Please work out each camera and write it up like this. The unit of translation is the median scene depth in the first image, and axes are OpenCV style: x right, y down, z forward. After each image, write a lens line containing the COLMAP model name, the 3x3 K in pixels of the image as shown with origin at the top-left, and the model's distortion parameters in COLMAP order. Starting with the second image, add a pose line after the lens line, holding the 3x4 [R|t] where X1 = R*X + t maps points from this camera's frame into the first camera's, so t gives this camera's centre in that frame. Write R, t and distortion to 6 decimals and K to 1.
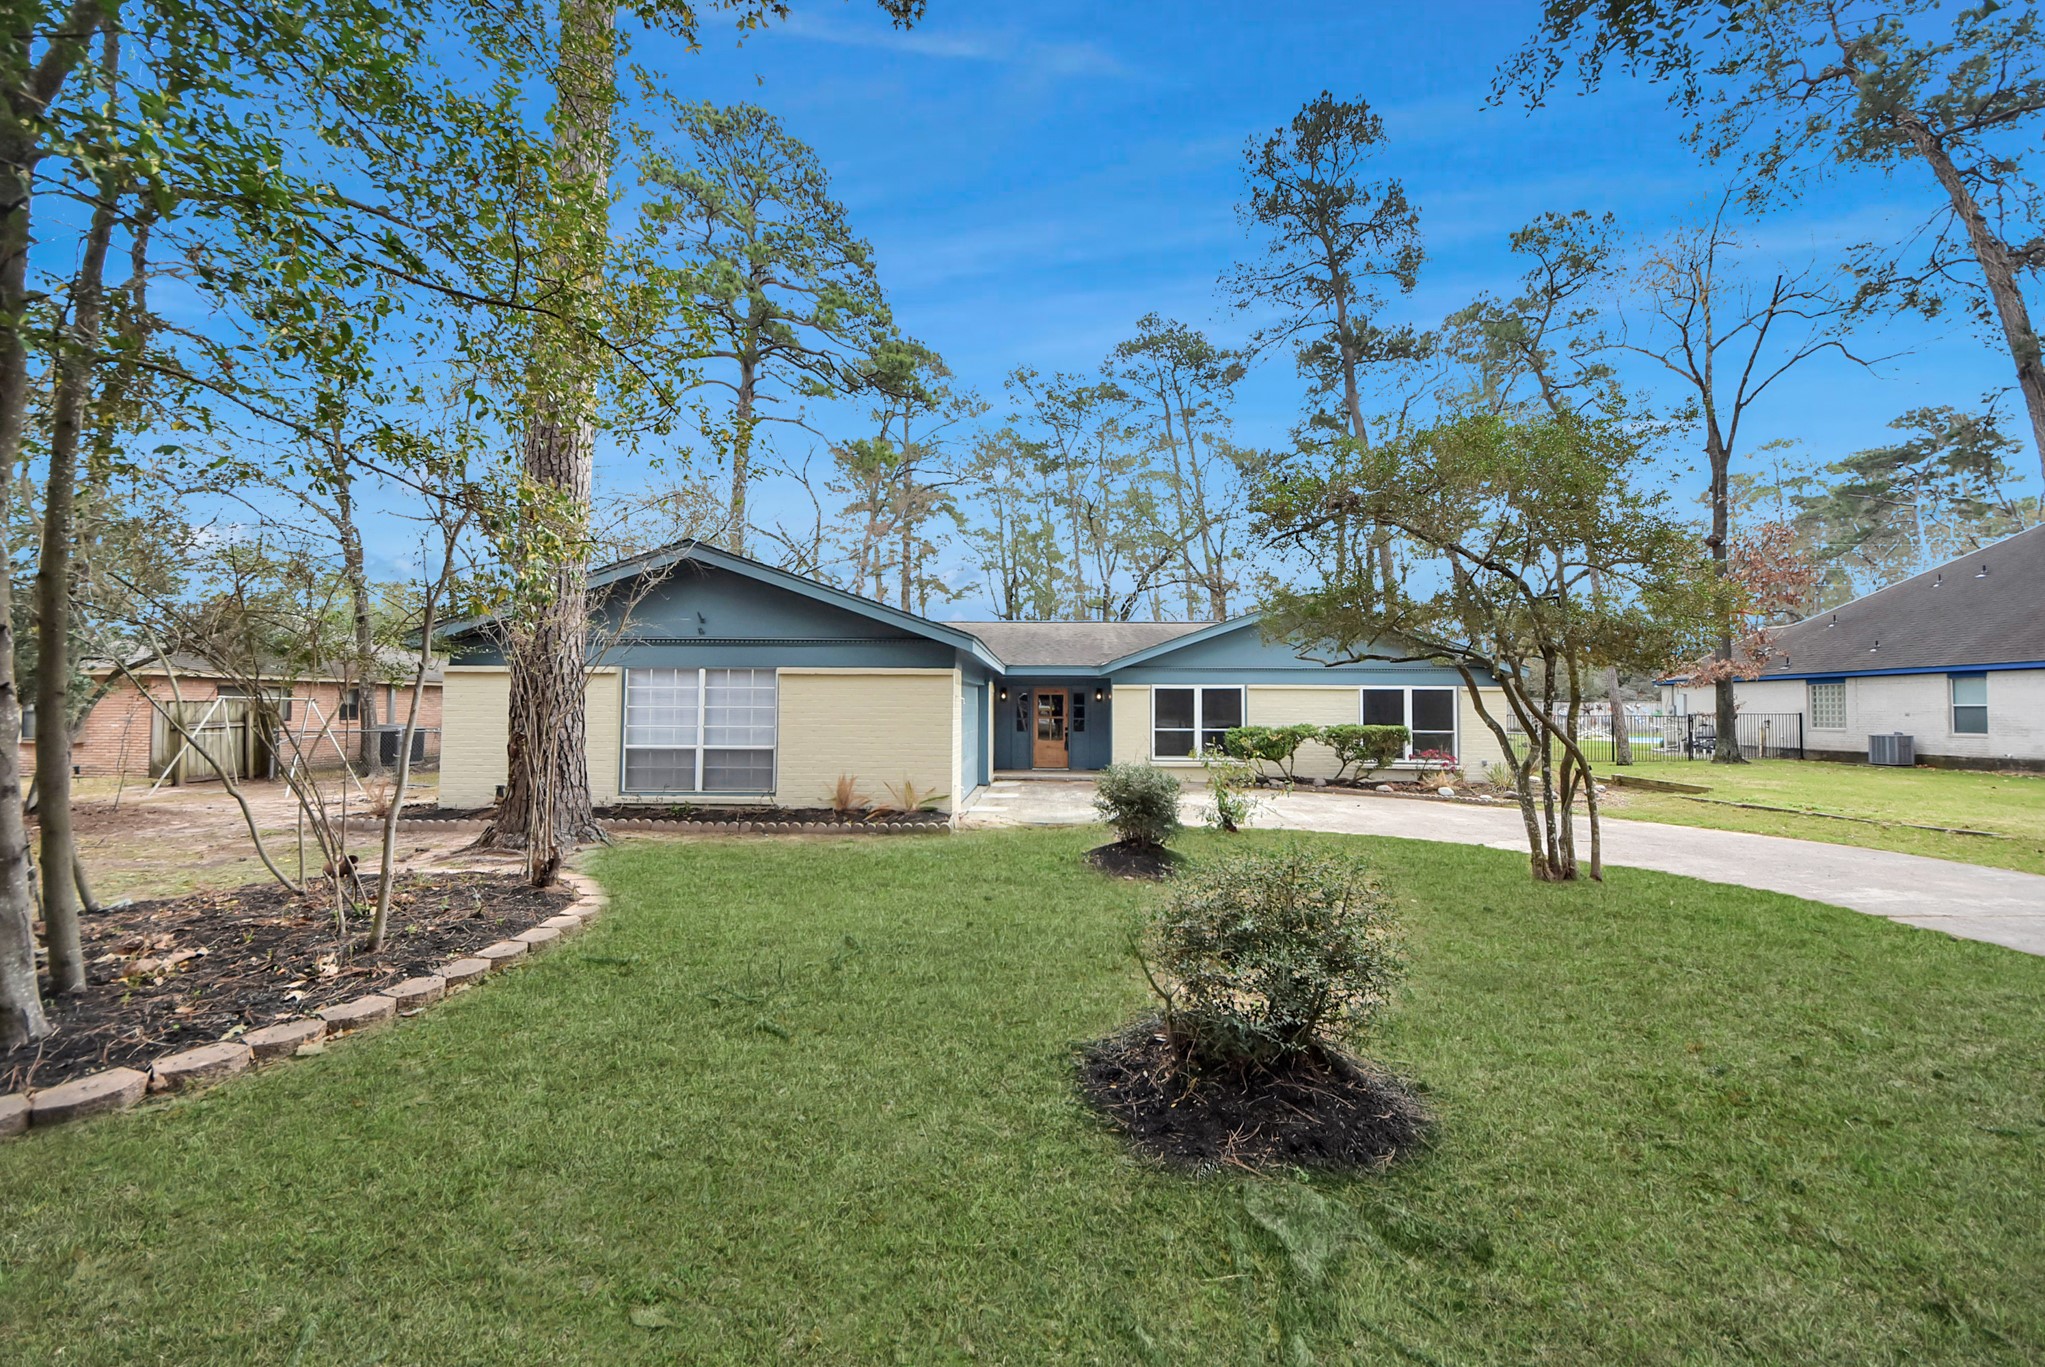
lens RADIAL K [[731.8, 0, 1037.5], [0, 731.8, 680.9], [0, 0, 1]] dist [-0.000612, -0.000093]
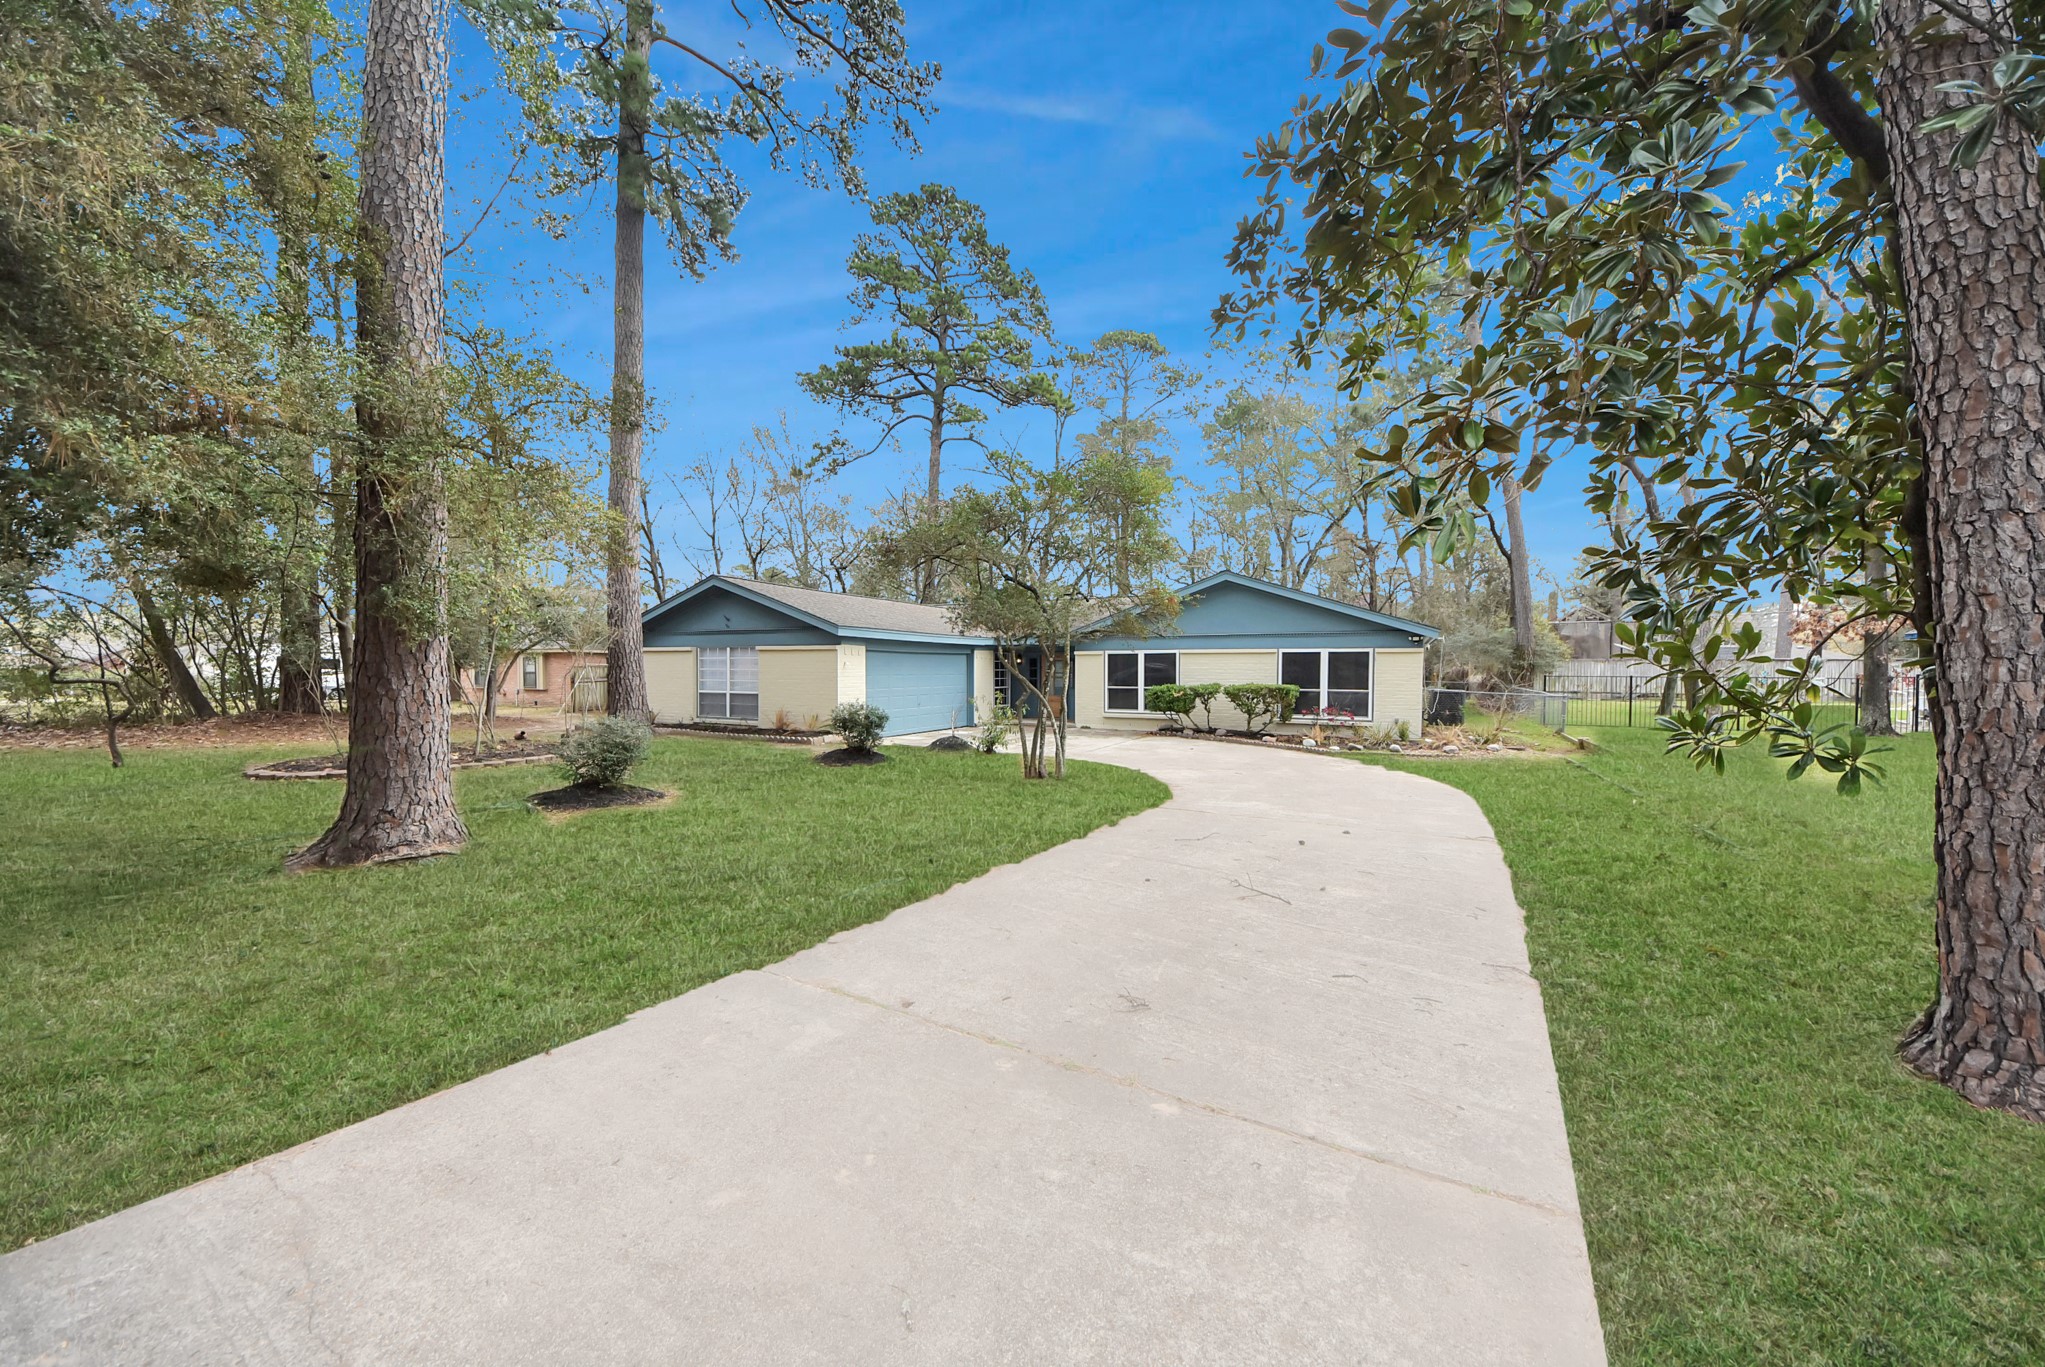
lens RADIAL K [[731.8, 0, 1037.5], [0, 731.8, 680.9], [0, 0, 1]] dist [-0.000612, -0.000093]
pose [[0.903836, 0.002722, -0.427869, 0.613873], [0.017826, 0.998872, 0.044009, -0.000939], [0.427507, -0.047404, 0.902769, -0.175335]]
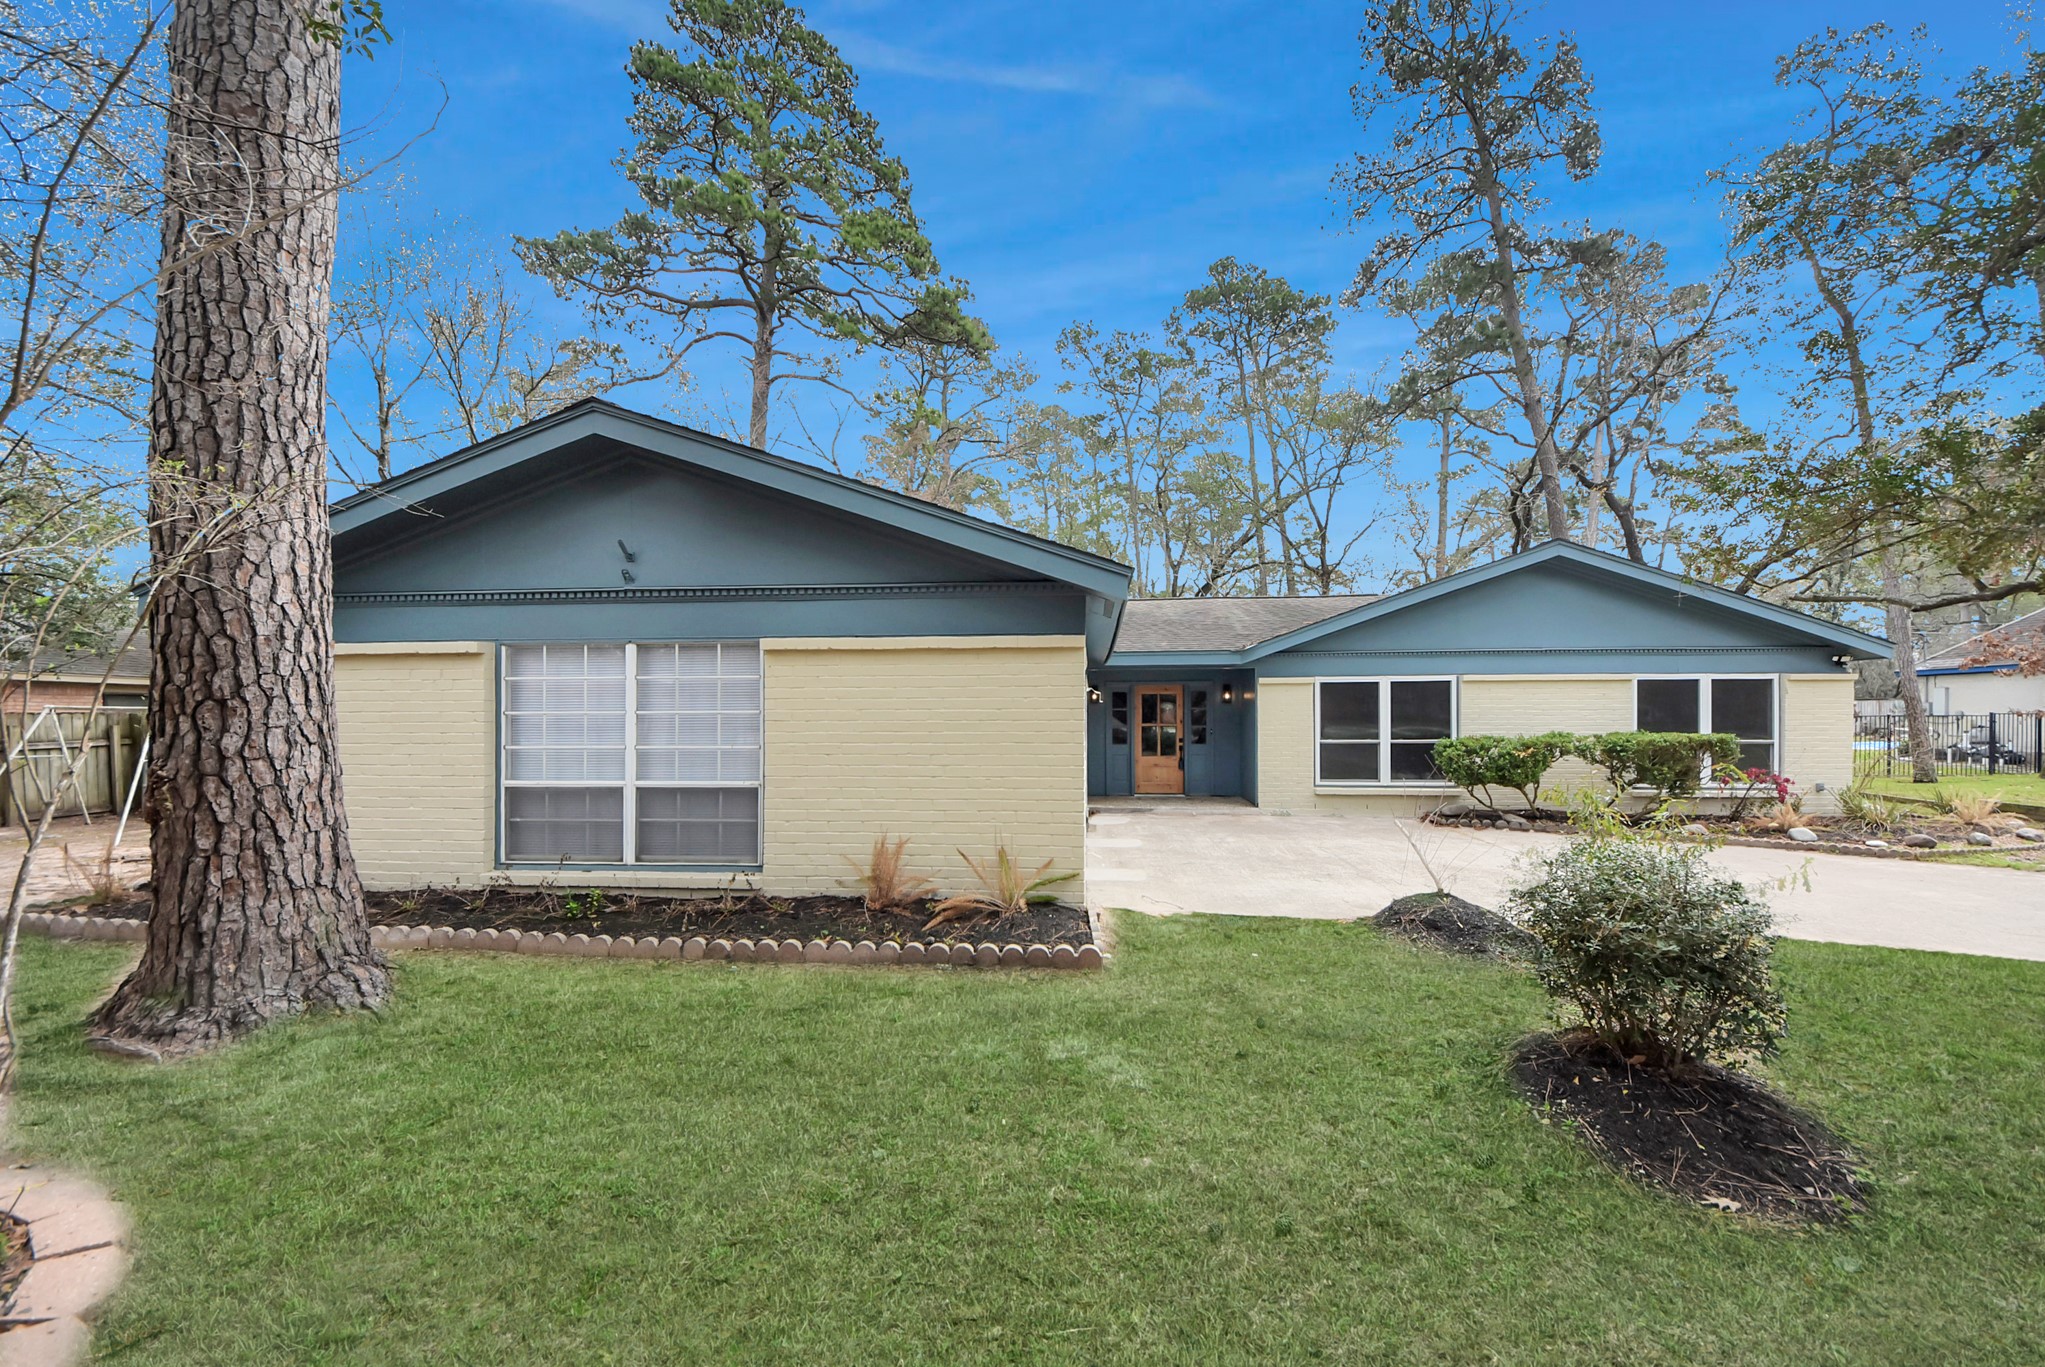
lens RADIAL K [[760.6, 0, 1028.8], [0, 760.6, 687.5], [0, 0, 1]] dist [0.001055, -0.007683]
pose [[0.997803, -0.012280, -0.065099, -0.074180], [0.012297, 0.999924, -0.000127, 0.012648], [0.065096, -0.000674, 0.997879, 0.275220]]
